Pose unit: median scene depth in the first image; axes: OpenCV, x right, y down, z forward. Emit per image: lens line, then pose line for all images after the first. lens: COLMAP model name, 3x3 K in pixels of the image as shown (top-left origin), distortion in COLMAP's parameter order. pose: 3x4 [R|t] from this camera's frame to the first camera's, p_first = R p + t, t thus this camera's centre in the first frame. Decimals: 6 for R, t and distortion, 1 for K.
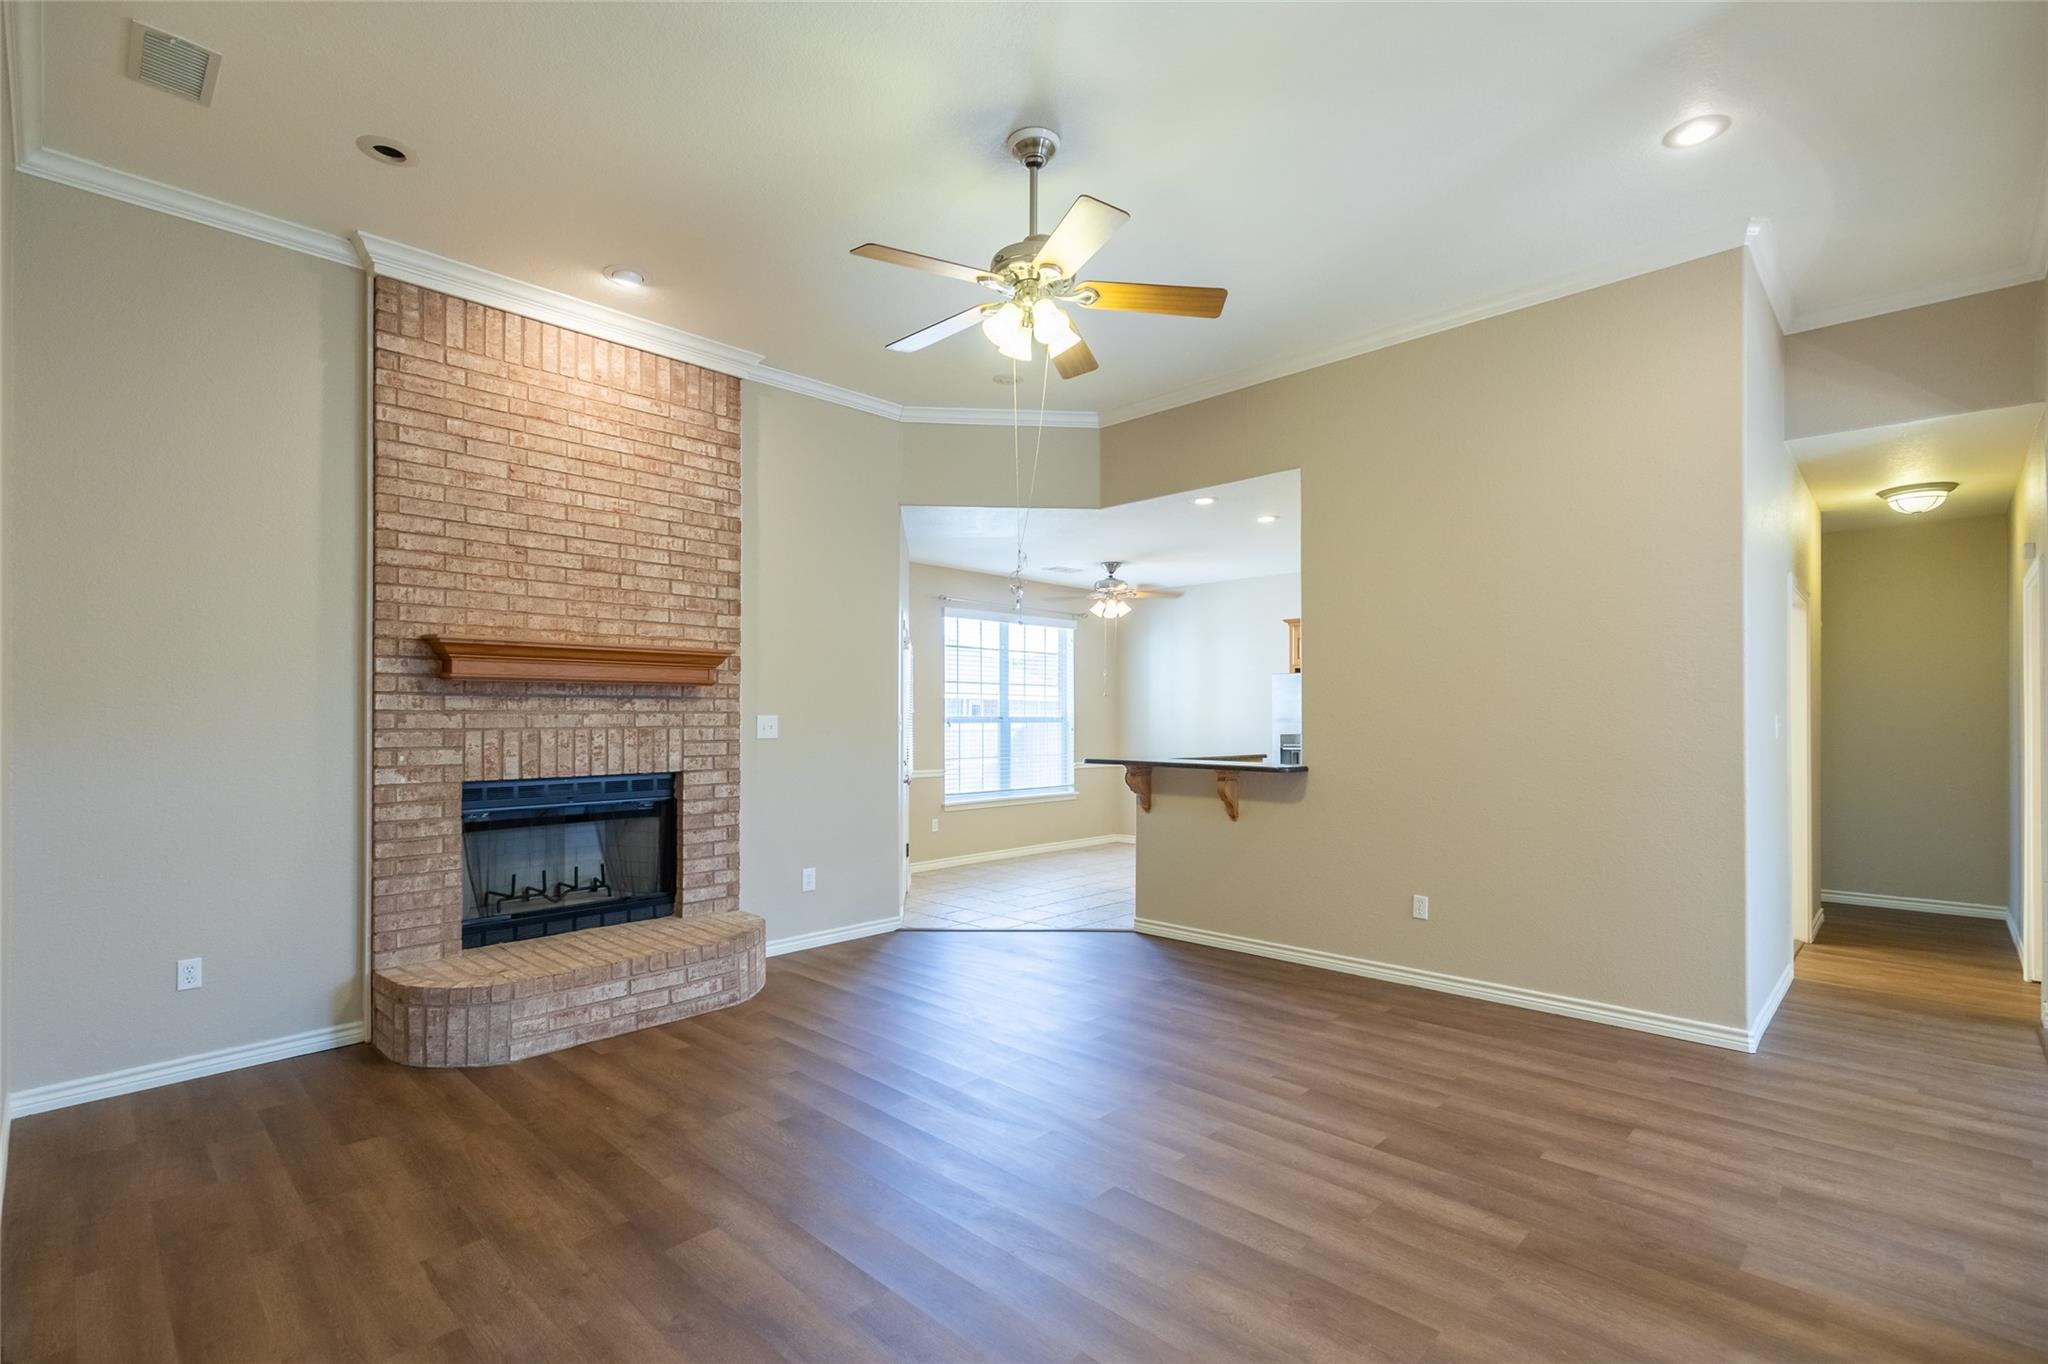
lens RADIAL K [[933.3, 0, 1028.3], [0, 933.3, 710.9], [0, 0, 1]] dist [0.009888, -0.000420]
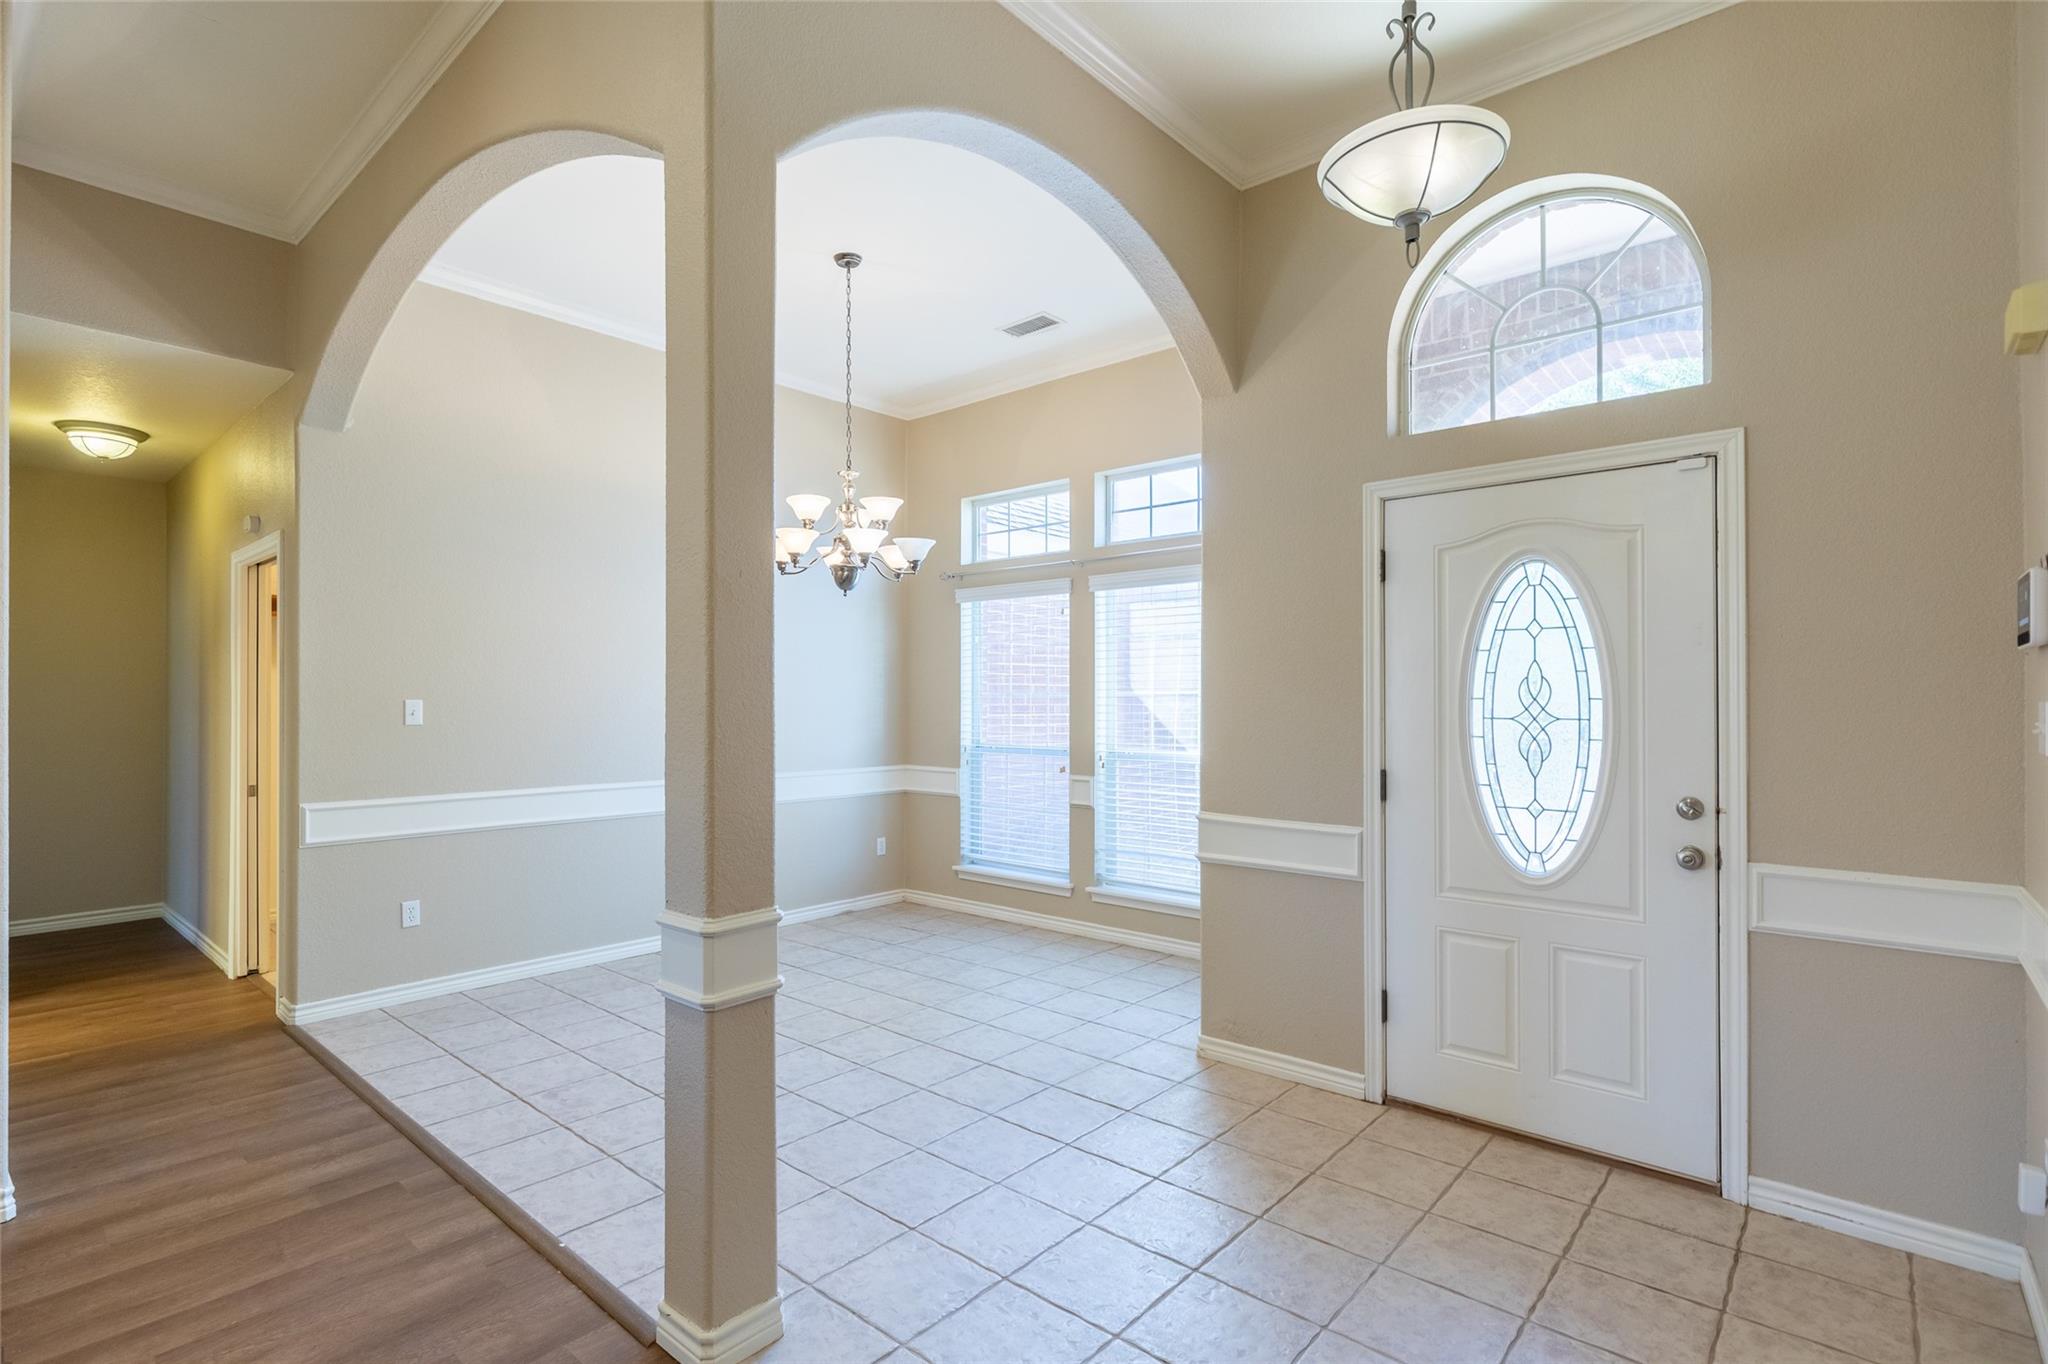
lens RADIAL K [[969.1, 0, 1005.7], [0, 969.1, 689.2], [0, 0, 1]] dist [0.000089, 0.001113]
pose [[-0.041072, 0.009176, 0.999114, 0.055425], [-0.006616, 0.999933, -0.009455, -0.000176], [-0.999134, -0.006999, -0.041009, 0.282086]]
